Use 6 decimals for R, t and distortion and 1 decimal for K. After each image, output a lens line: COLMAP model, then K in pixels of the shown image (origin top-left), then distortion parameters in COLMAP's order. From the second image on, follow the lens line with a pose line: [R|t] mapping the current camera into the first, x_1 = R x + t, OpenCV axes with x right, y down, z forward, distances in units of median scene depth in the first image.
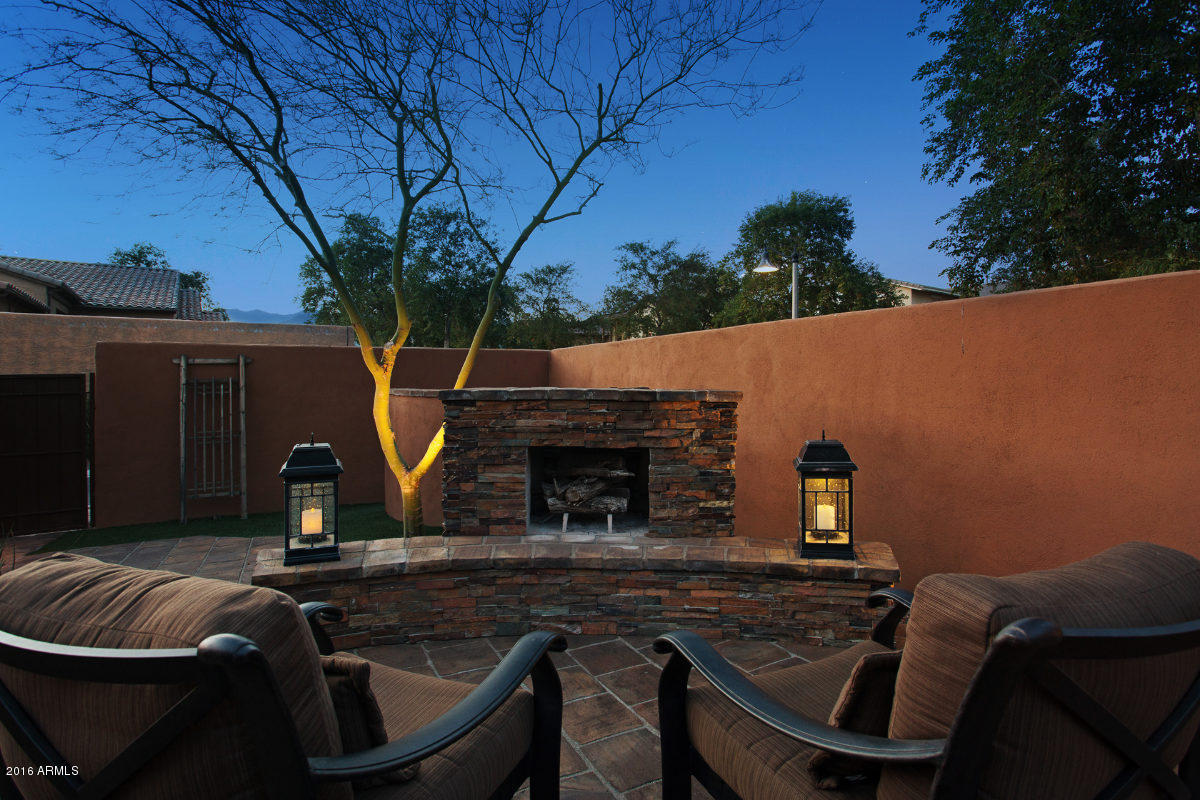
lens RADIAL K [[591.6, 0, 600.0], [0, 591.6, 400.0], [0, 0, 1]] dist [-0.080072, 0.035738]
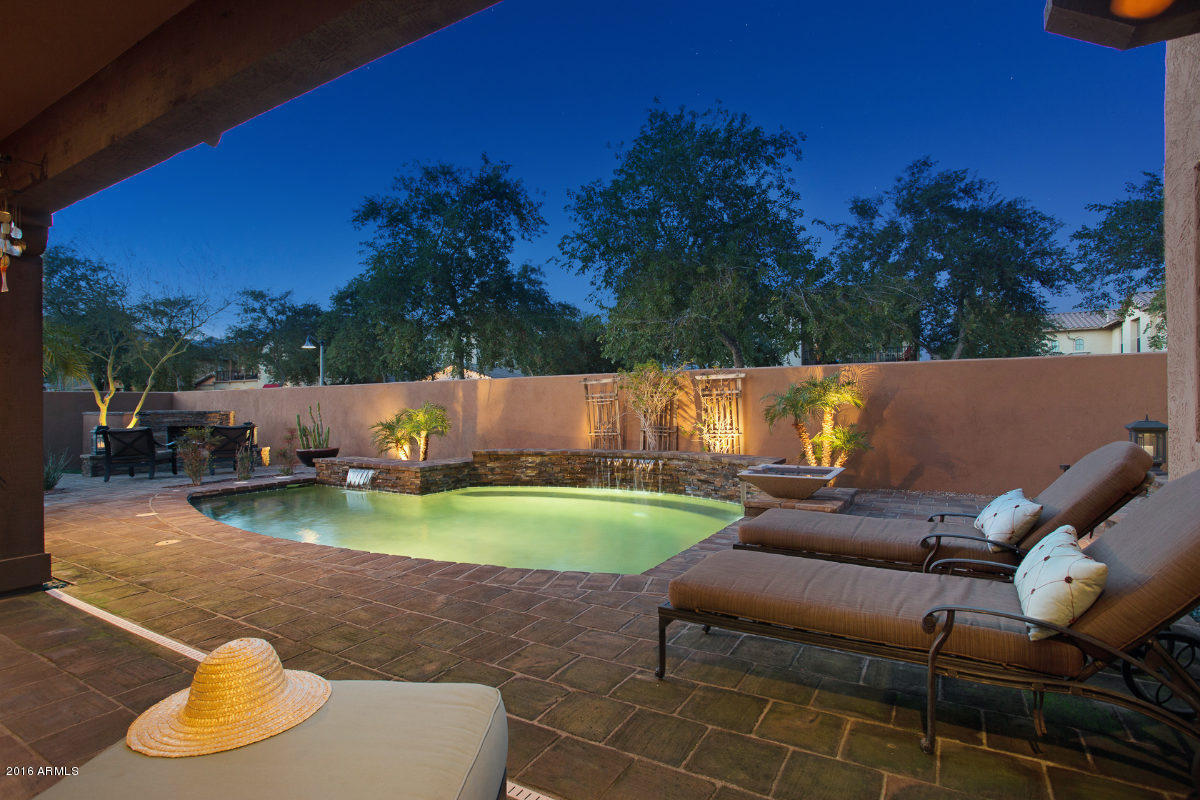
lens RADIAL K [[594.0, 0, 598.8], [0, 594.0, 406.4], [0, 0, 1]] dist [-0.077796, 0.034222]
pose [[0.848364, -0.004125, 0.529398, 0.028067], [0.019528, 0.999533, -0.023505, 0.009572], [-0.529054, 0.030279, 0.848048, -0.365620]]
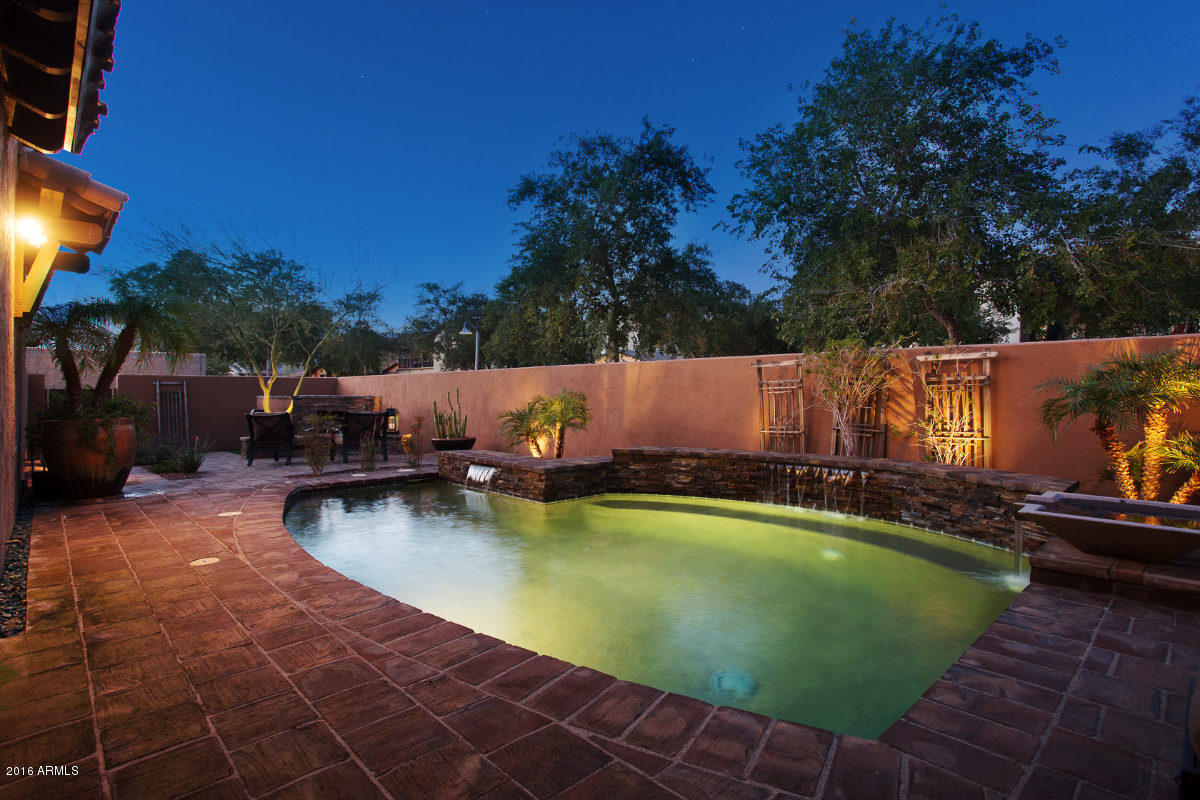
lens RADIAL K [[588.4, 0, 570.5], [0, 588.4, 432.1], [0, 0, 1]] dist [-0.027483, -0.000056]
pose [[0.972391, -0.008334, 0.233208, 0.059262], [-0.000162, 0.999338, 0.036388, 0.008047], [-0.233357, -0.035421, 0.971746, -0.308303]]
